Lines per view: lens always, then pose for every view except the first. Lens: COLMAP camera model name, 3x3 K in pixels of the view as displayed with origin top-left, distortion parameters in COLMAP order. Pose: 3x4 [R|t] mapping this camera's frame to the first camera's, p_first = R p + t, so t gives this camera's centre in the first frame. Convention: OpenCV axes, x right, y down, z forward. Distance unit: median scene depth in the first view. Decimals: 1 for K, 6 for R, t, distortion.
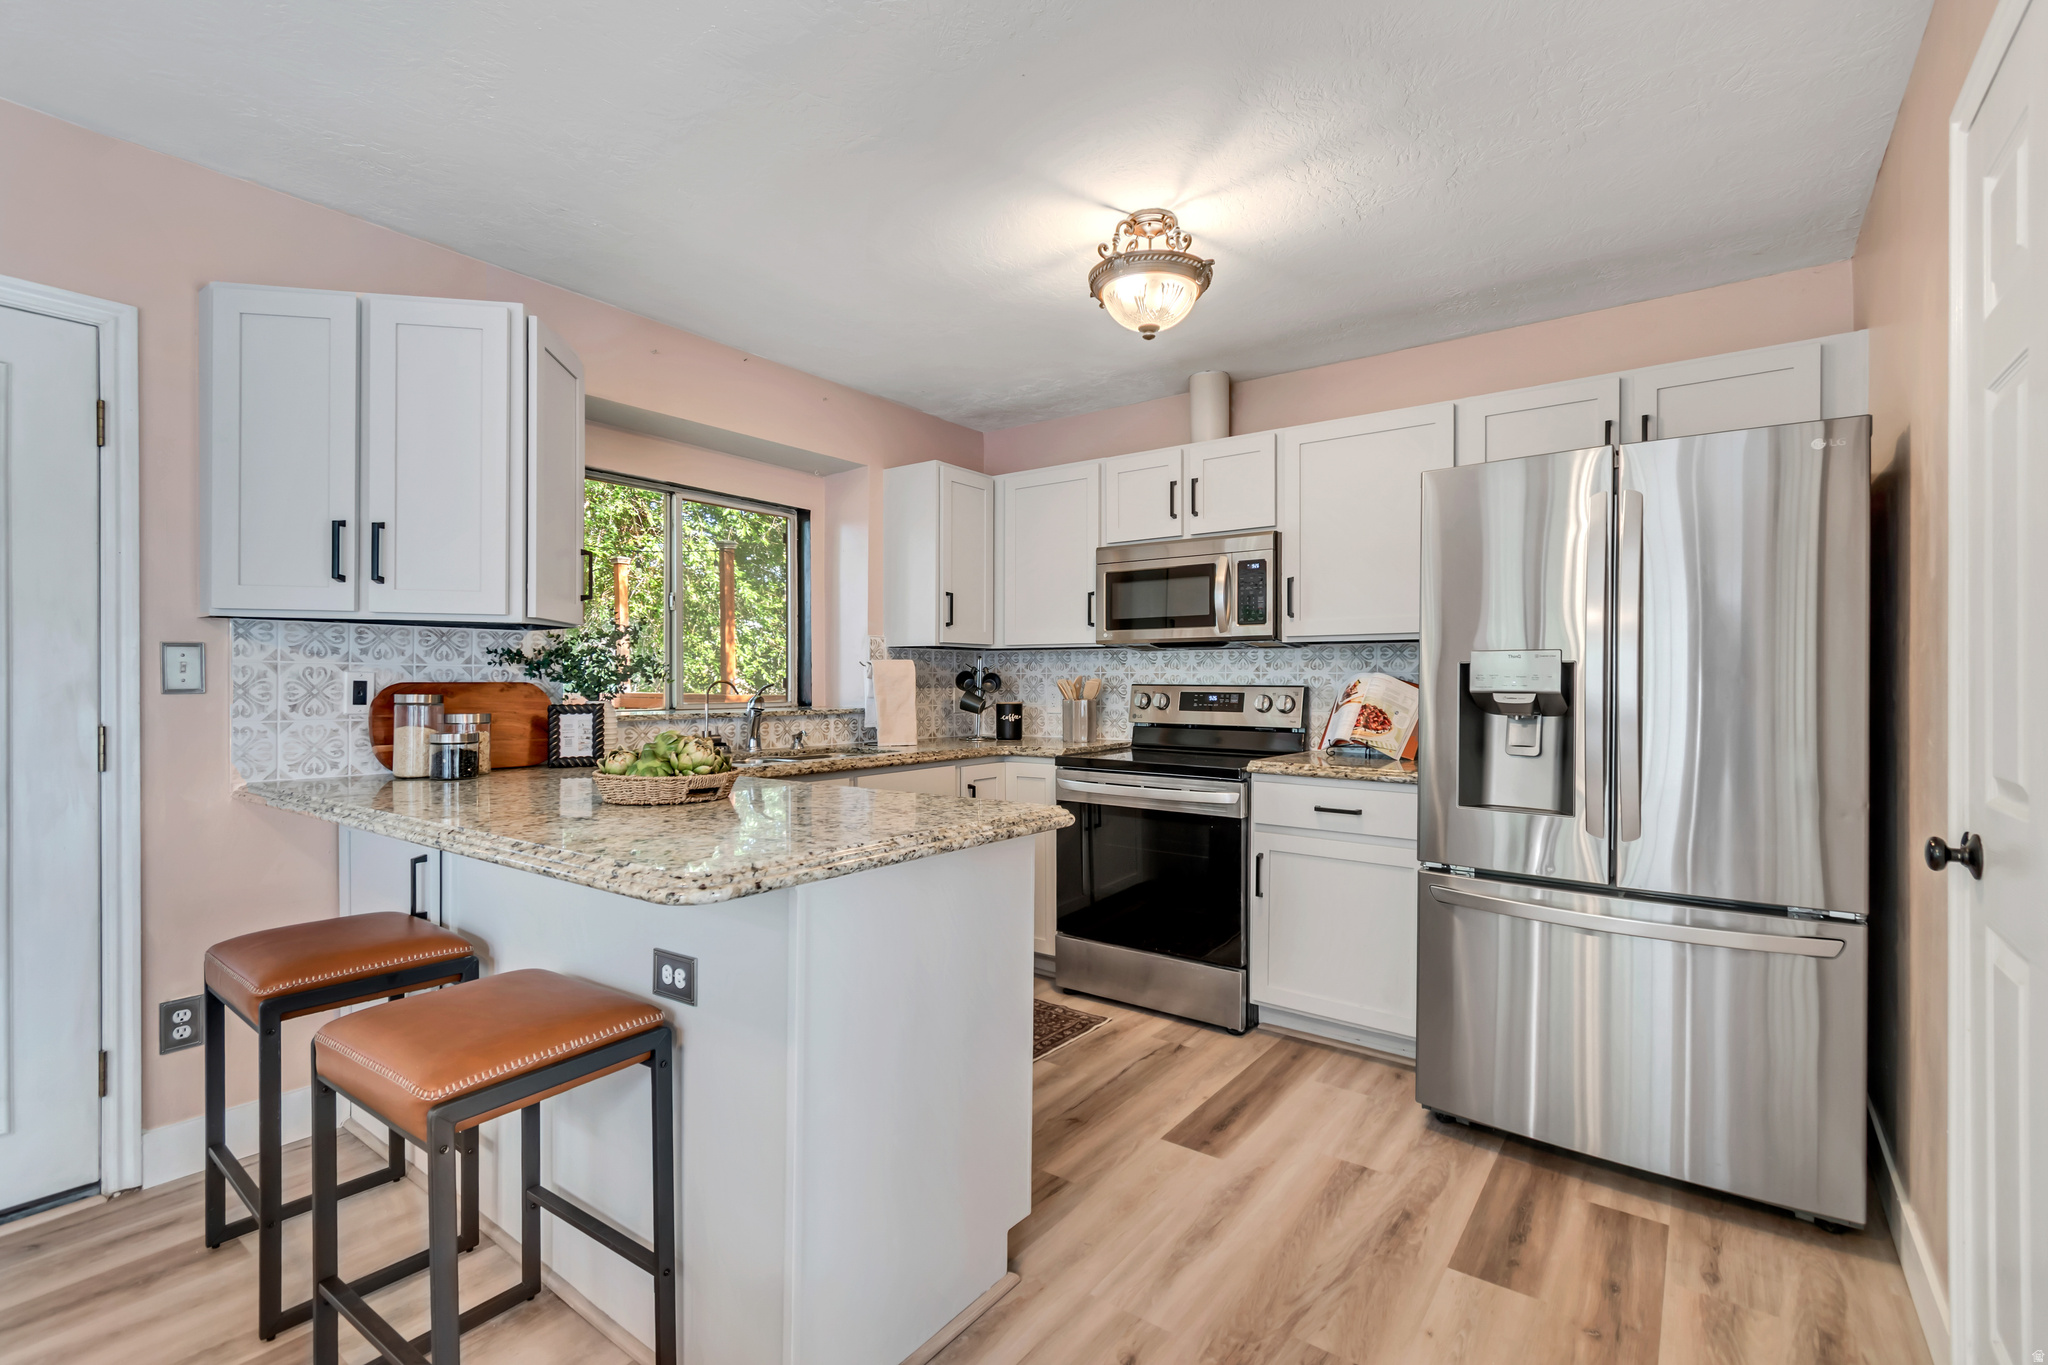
lens RADIAL K [[929.3, 0, 1027.7], [0, 929.3, 686.9], [0, 0, 1]] dist [-0.002712, 0.000222]
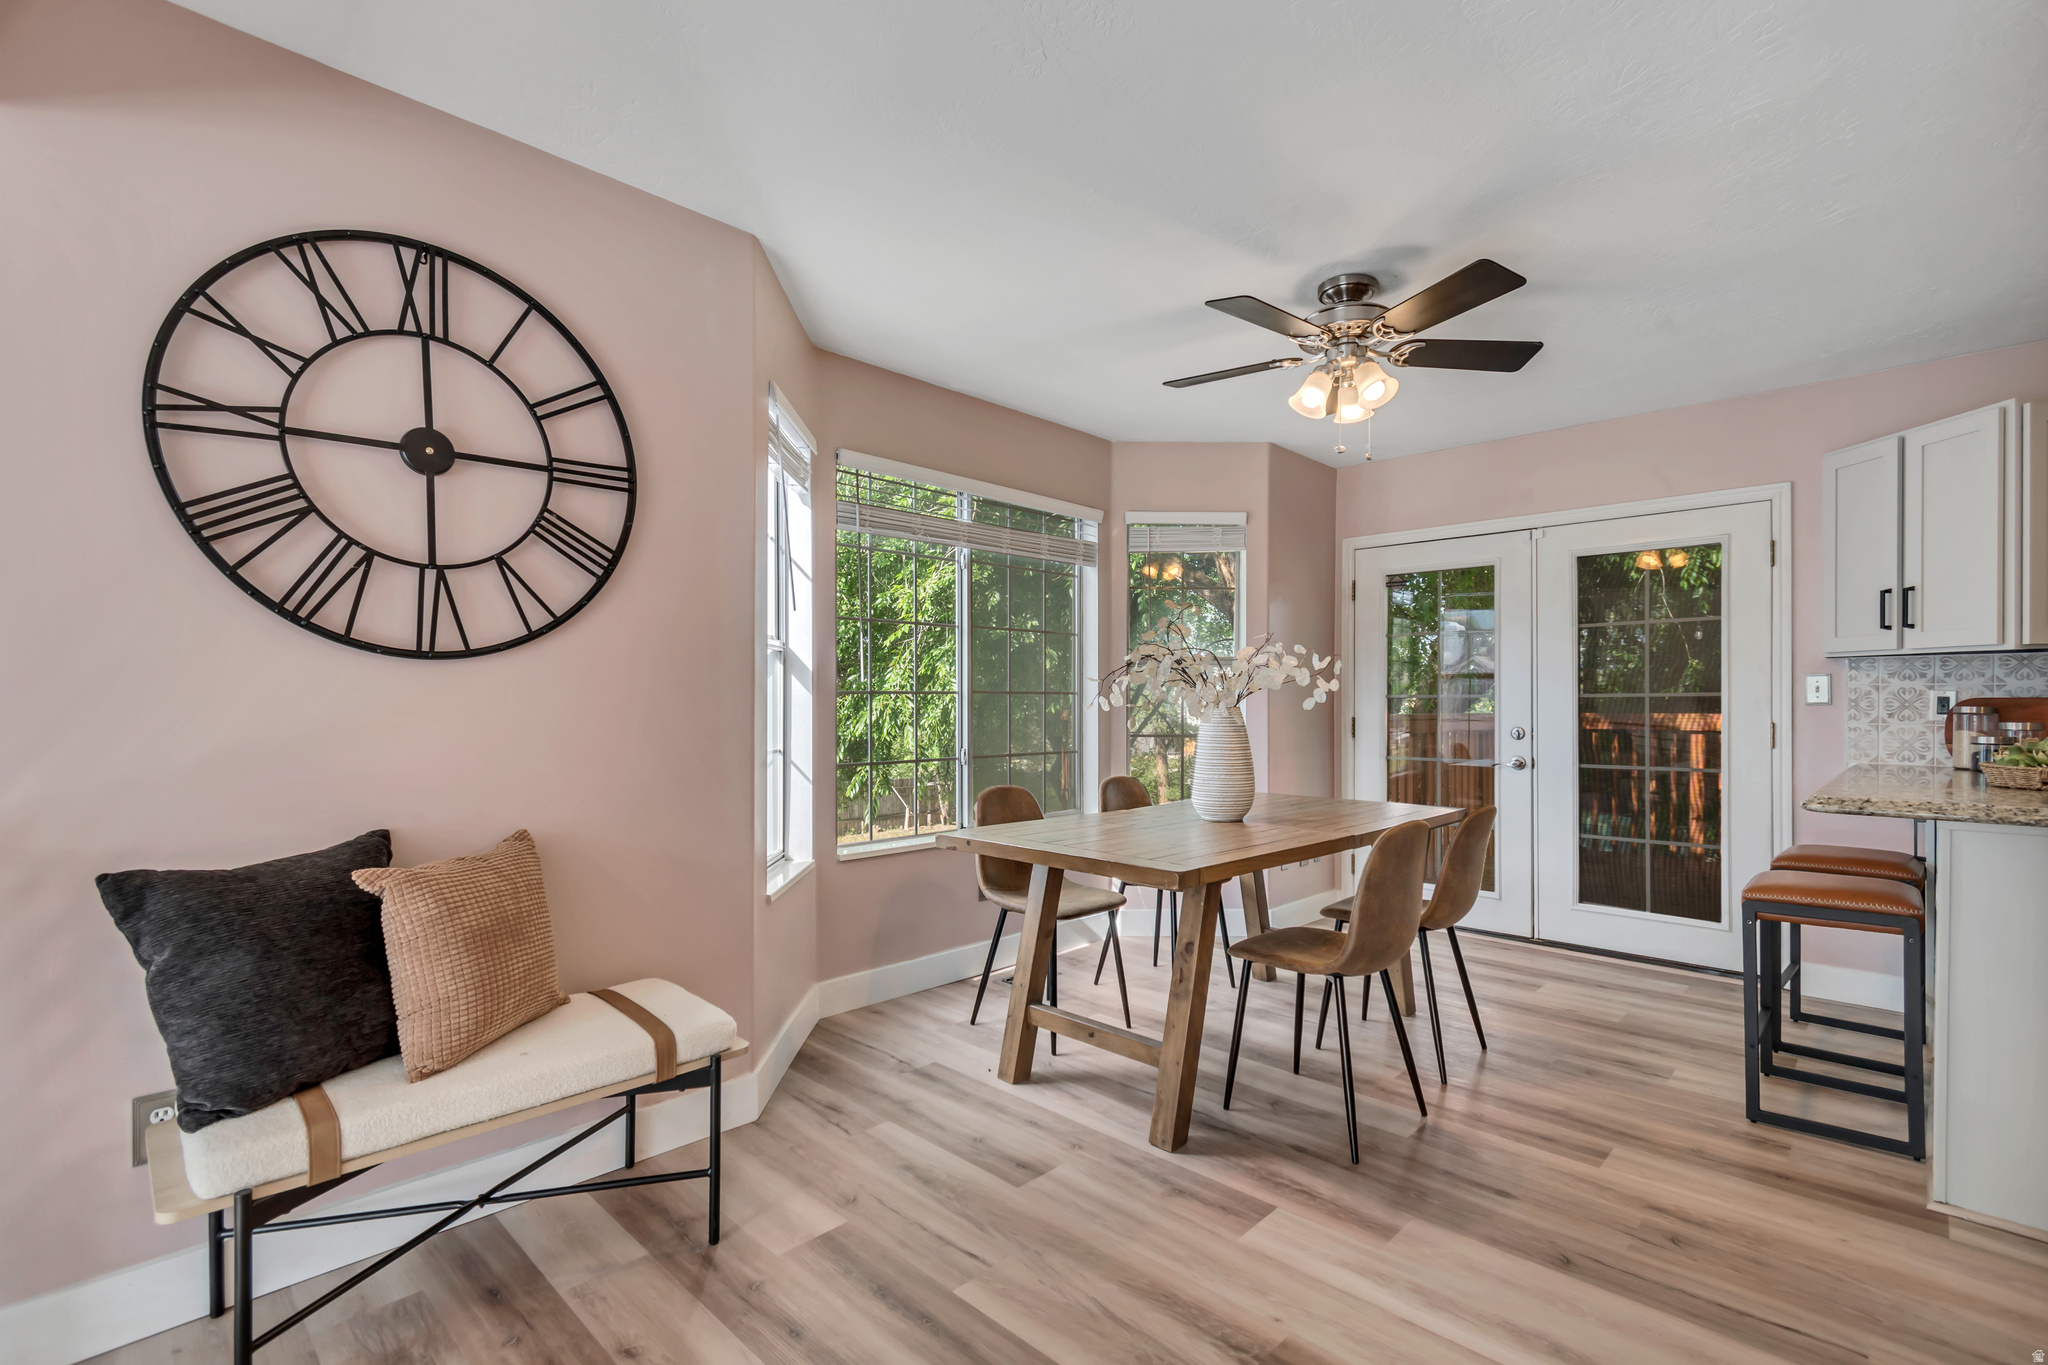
lens RADIAL K [[929.3, 0, 1026.6], [0, 929.3, 699.1], [0, 0, 1]] dist [-0.002712, 0.000222]
pose [[-0.139906, -0.007099, -0.990139, 0.861239], [-0.008467, 0.999946, -0.005973, 0.017241], [0.990129, 0.007548, -0.139958, -0.151464]]
